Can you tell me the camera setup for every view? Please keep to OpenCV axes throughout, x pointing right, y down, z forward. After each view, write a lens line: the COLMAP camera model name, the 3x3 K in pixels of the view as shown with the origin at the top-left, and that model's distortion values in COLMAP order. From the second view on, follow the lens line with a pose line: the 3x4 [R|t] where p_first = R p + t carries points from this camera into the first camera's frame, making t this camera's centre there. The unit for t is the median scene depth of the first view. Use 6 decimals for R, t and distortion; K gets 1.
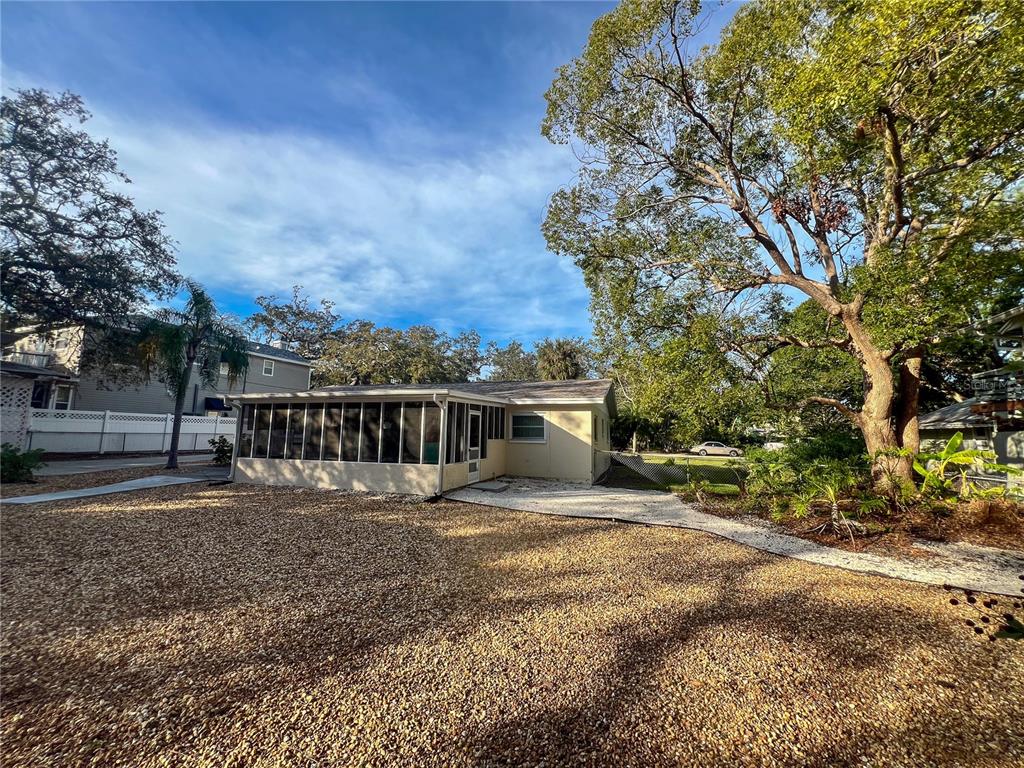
lens RADIAL K [[410.3, 0, 510.2], [0, 410.3, 383.5], [0, 0, 1]] dist [-0.000783, -0.000012]
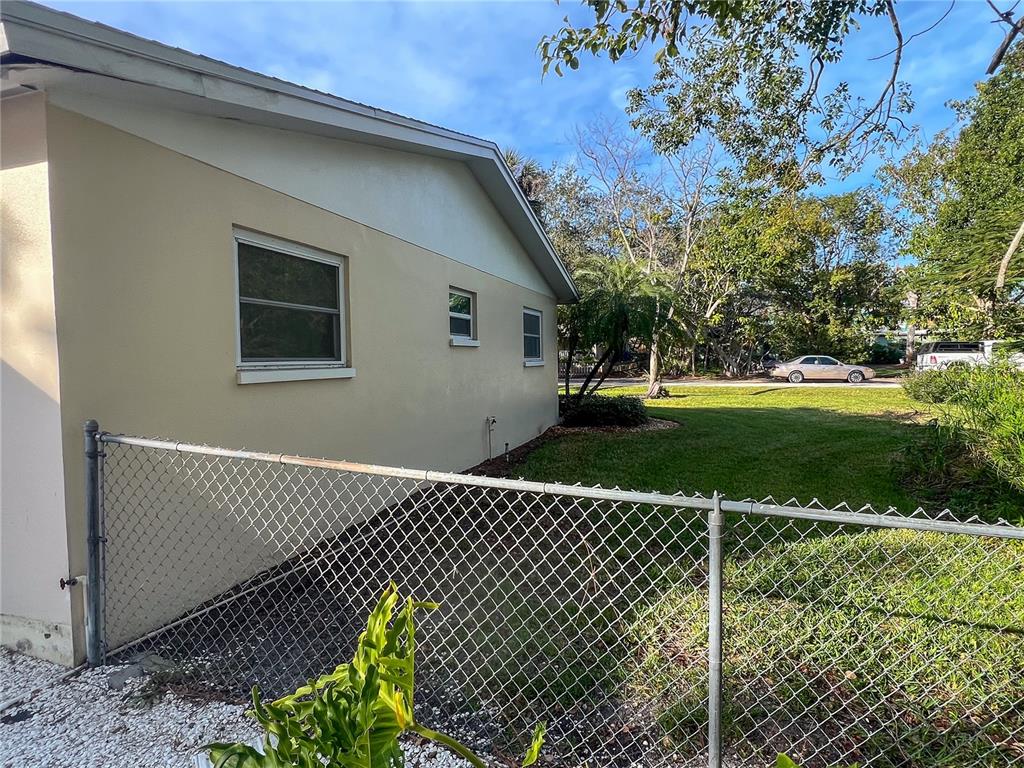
lens RADIAL K [[571.7, 0, 513.5], [0, 571.7, 384.4], [0, 0, 1]] dist [0.005341, 0.000363]
pose [[0.997739, -0.028200, -0.061006, 0.143718], [0.038184, 0.984832, 0.169255, 0.037073], [0.055308, -0.171202, 0.983682, 0.237139]]
